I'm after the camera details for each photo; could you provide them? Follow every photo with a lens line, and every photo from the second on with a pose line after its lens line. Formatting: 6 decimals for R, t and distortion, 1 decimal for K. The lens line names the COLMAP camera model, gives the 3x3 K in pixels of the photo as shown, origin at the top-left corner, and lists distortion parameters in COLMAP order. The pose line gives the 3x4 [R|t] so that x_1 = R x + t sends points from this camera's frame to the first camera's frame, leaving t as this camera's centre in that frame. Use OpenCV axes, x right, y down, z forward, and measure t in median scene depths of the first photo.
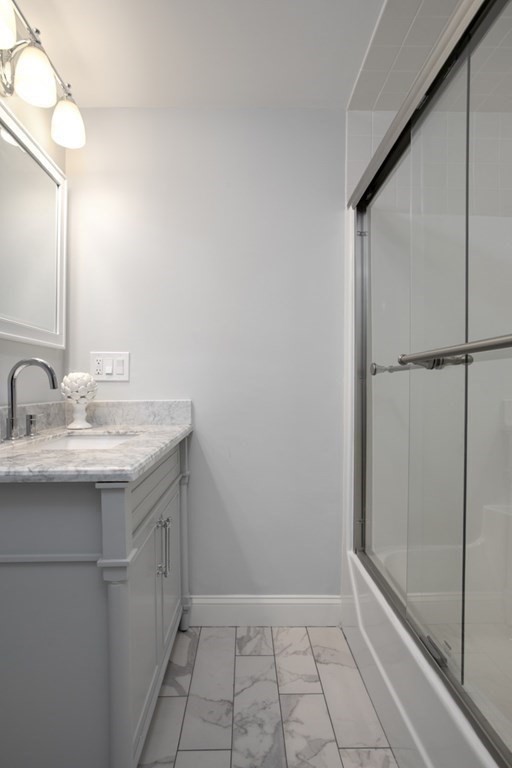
lens RADIAL K [[384.8, 0, 241.3], [0, 384.8, 384.1], [0, 0, 1]] dist [-0.039077, 0.000309]
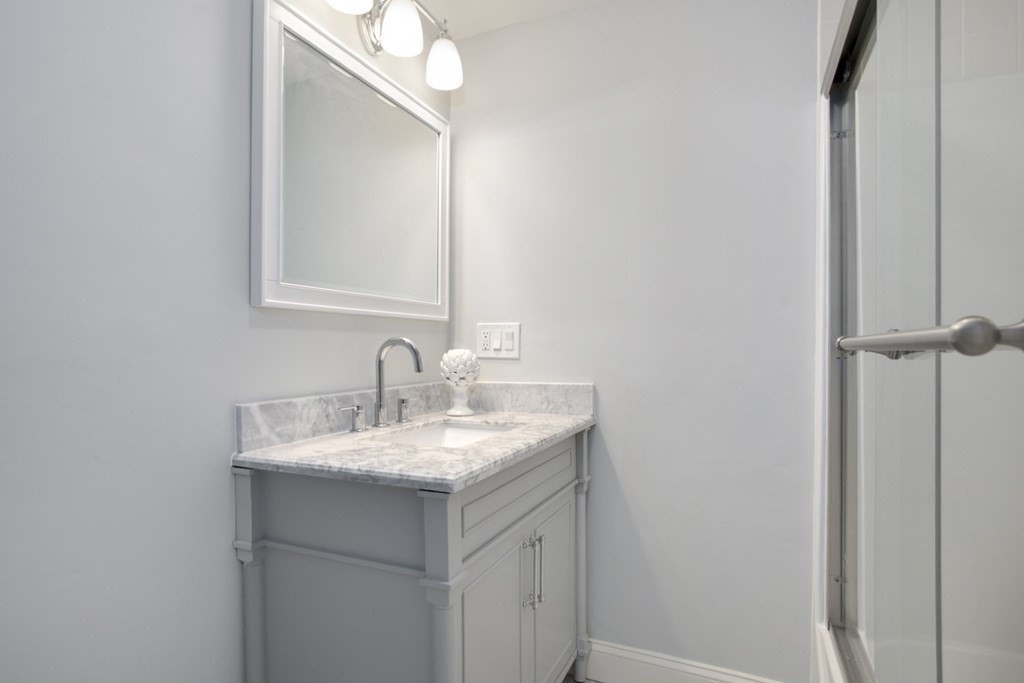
lens RADIAL K [[511.2, 0, 512.0], [0, 511.2, 341.5], [0, 0, 1]] dist [-0.043668, 0.001195]
pose [[0.909135, -0.004565, -0.416476, 0.158622], [0.002105, 0.999978, -0.006365, -0.040113], [0.416495, 0.004909, 0.909125, 0.006810]]
